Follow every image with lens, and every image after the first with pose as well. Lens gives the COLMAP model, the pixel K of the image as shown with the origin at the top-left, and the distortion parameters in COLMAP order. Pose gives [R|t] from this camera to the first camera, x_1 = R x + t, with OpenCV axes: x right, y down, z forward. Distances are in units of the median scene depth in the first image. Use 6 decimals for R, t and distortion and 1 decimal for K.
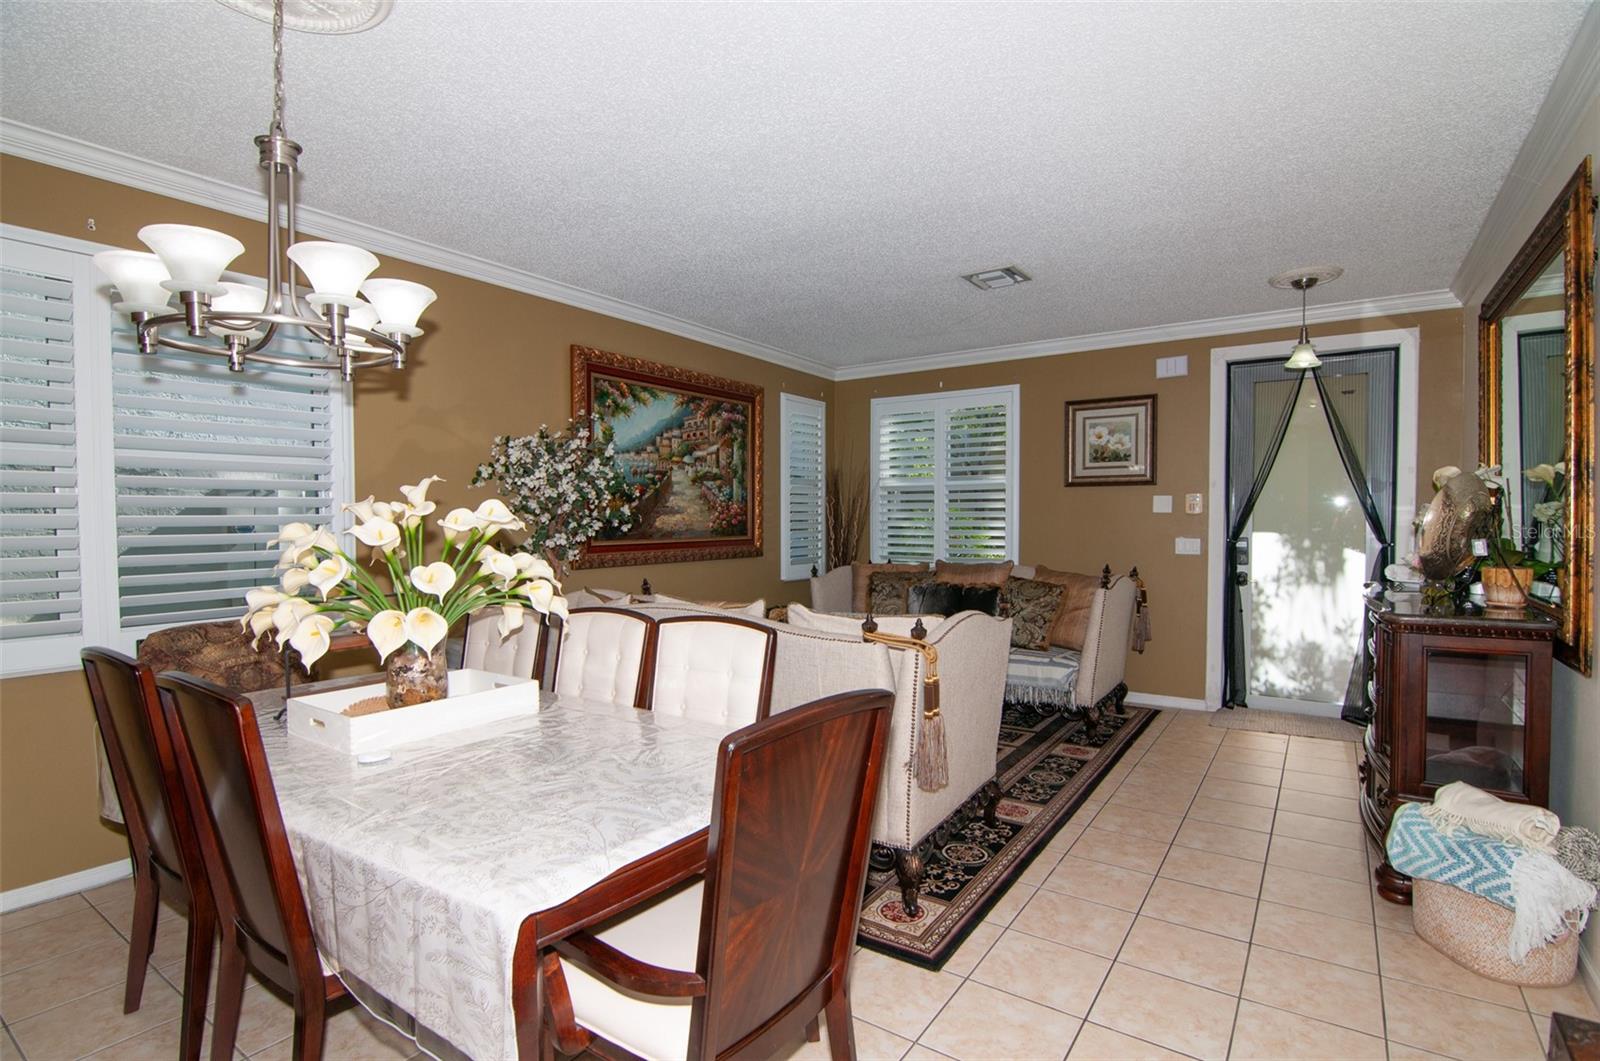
lens RADIAL K [[769.2, 0, 799.7], [0, 769.2, 529.0], [0, 0, 1]] dist [0.000755, 0.000446]
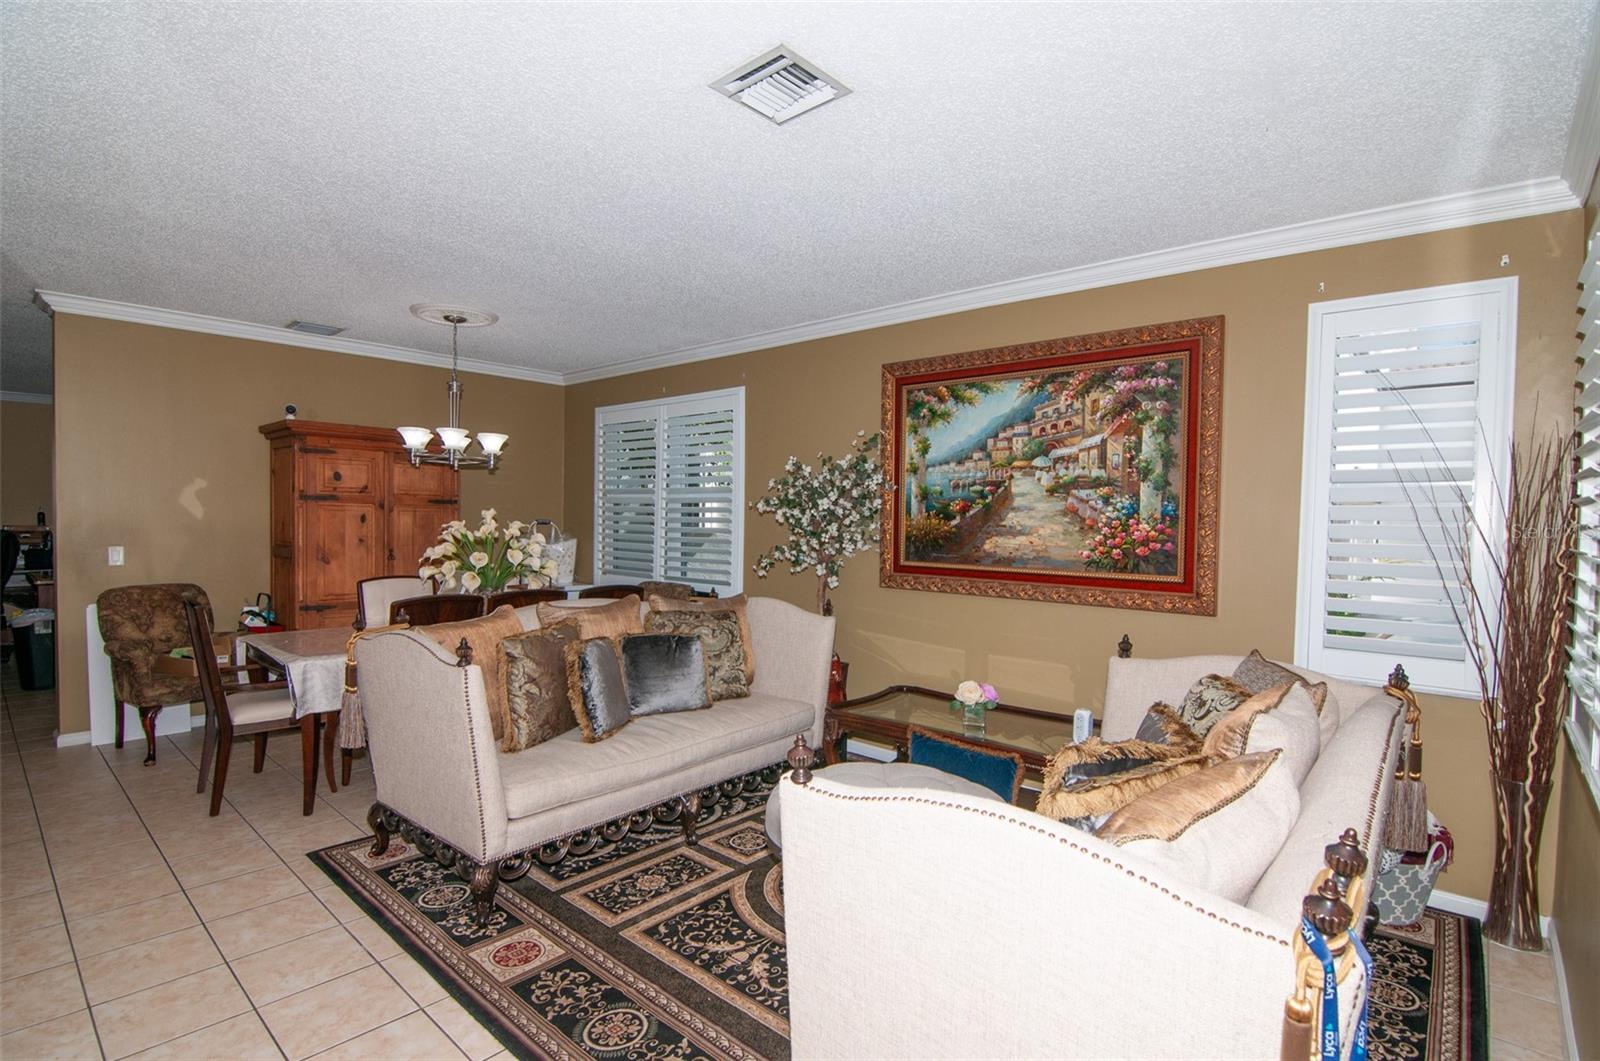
lens RADIAL K [[769.2, 0, 797.7], [0, 769.2, 528.1], [0, 0, 1]] dist [0.000755, 0.000446]
pose [[-0.123255, 0.020440, -0.992165, 0.629775], [-0.026792, 0.999355, 0.023917, -0.039558], [0.992013, 0.029530, -0.122628, 0.880427]]
